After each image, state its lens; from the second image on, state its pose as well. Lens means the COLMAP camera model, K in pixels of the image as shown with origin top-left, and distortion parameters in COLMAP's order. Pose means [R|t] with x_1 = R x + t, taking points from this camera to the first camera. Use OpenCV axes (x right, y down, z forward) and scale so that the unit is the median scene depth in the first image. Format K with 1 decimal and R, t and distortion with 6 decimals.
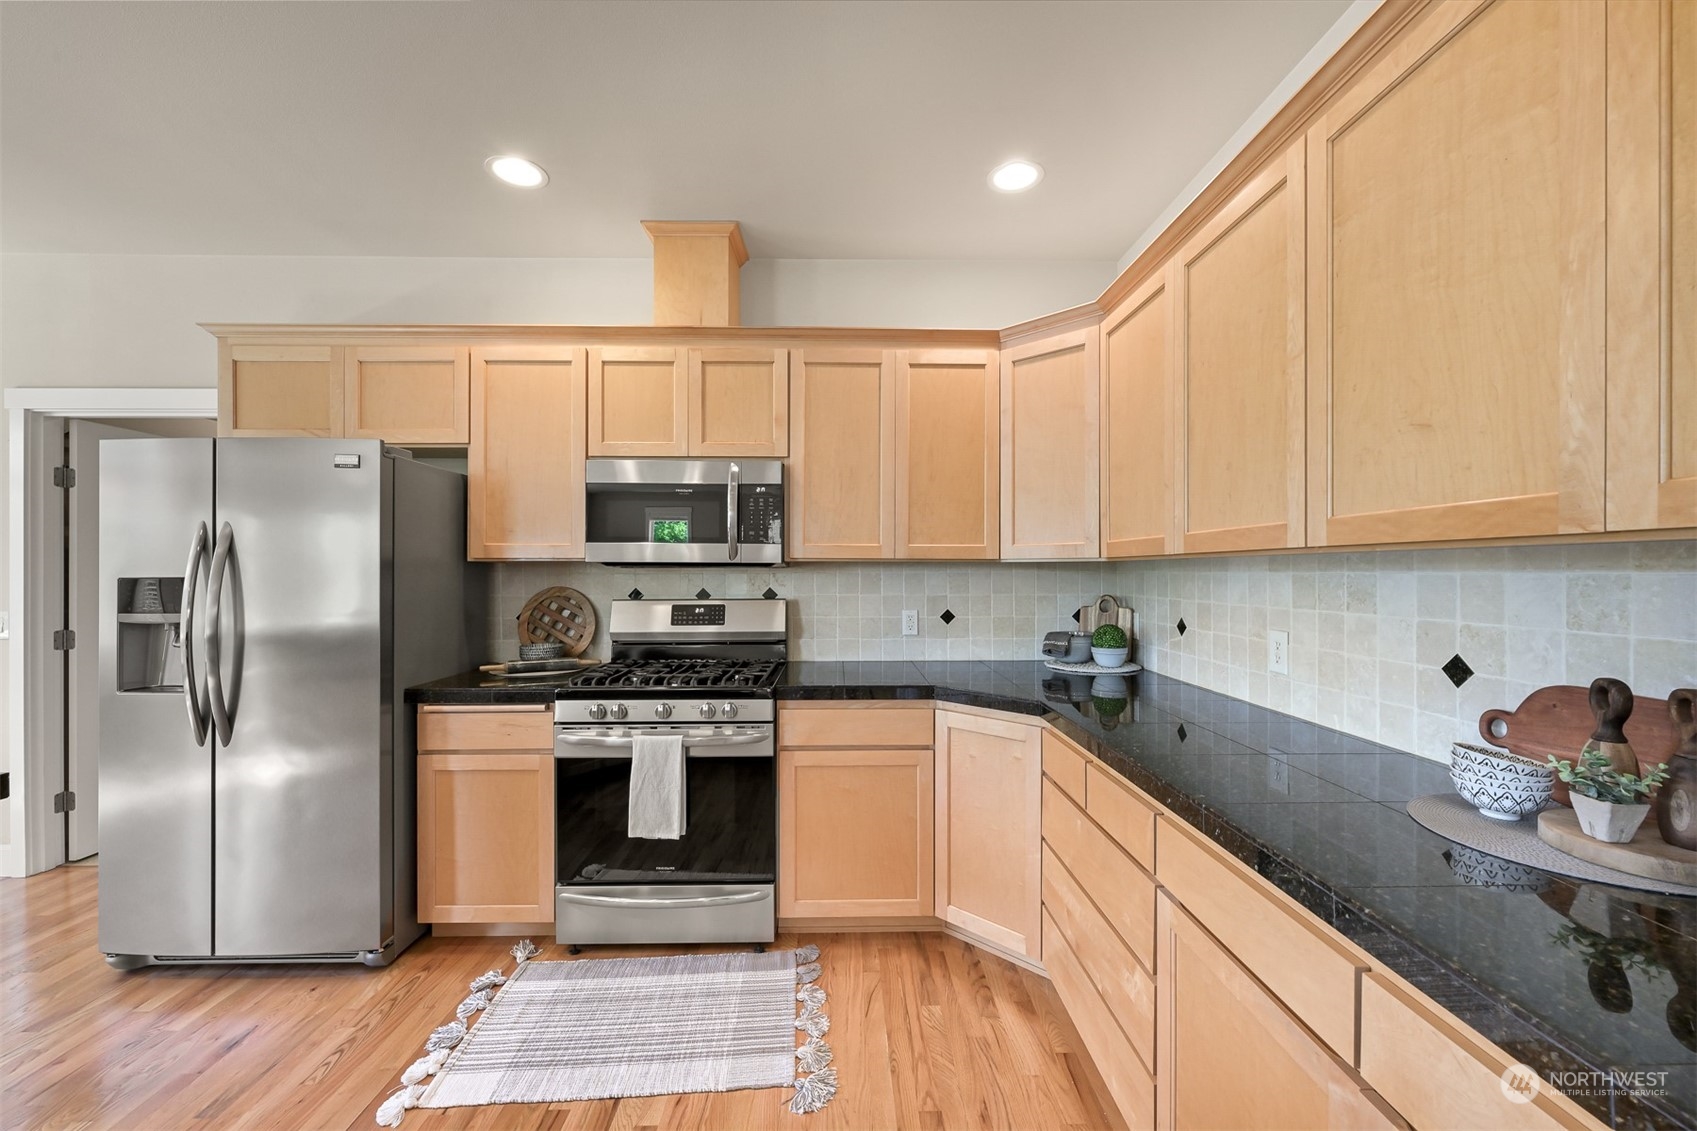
lens RADIAL K [[673.4, 0, 856.2], [0, 673.4, 571.5], [0, 0, 1]] dist [-0.001132, -0.000664]
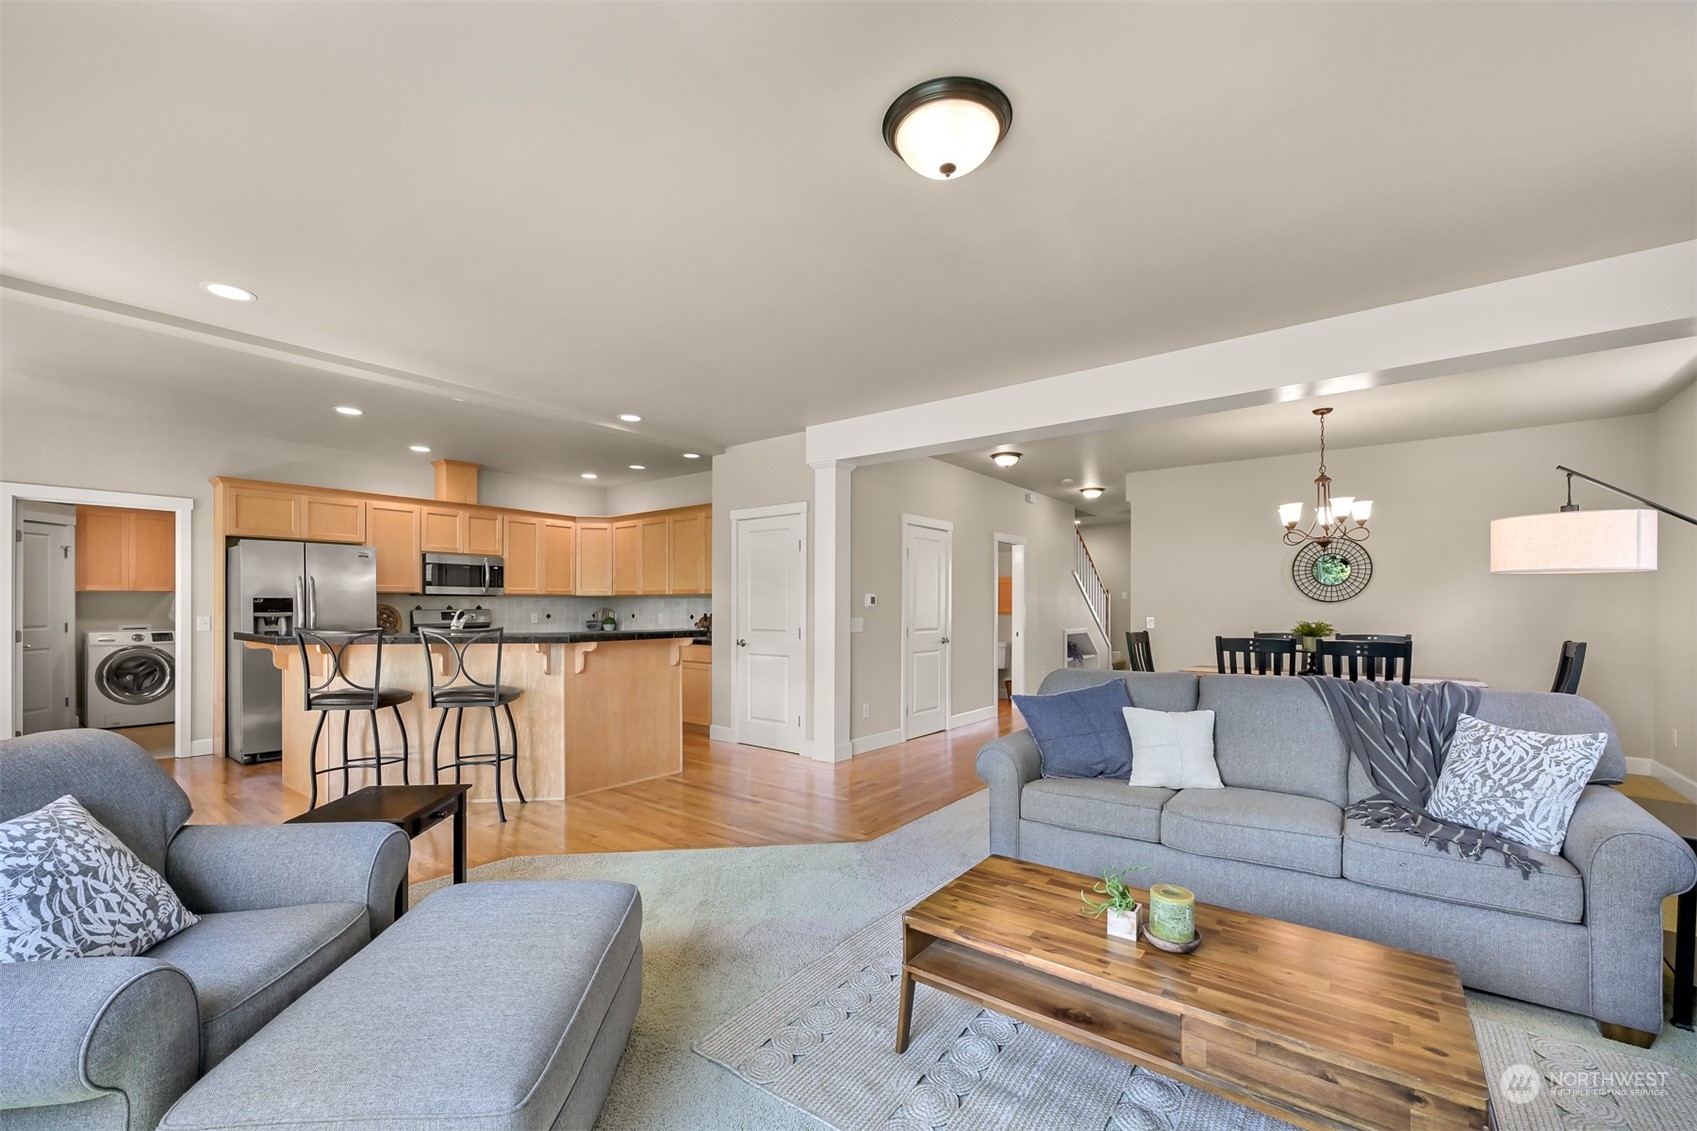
lens RADIAL K [[673.4, 0, 841.2], [0, 673.4, 605.2], [0, 0, 1]] dist [-0.001132, -0.000664]
pose [[0.639941, 0.001099, 0.768423, -1.309494], [-0.001406, 0.999999, -0.000260, 0.026776], [-0.768423, -0.000914, 0.639942, -1.775333]]
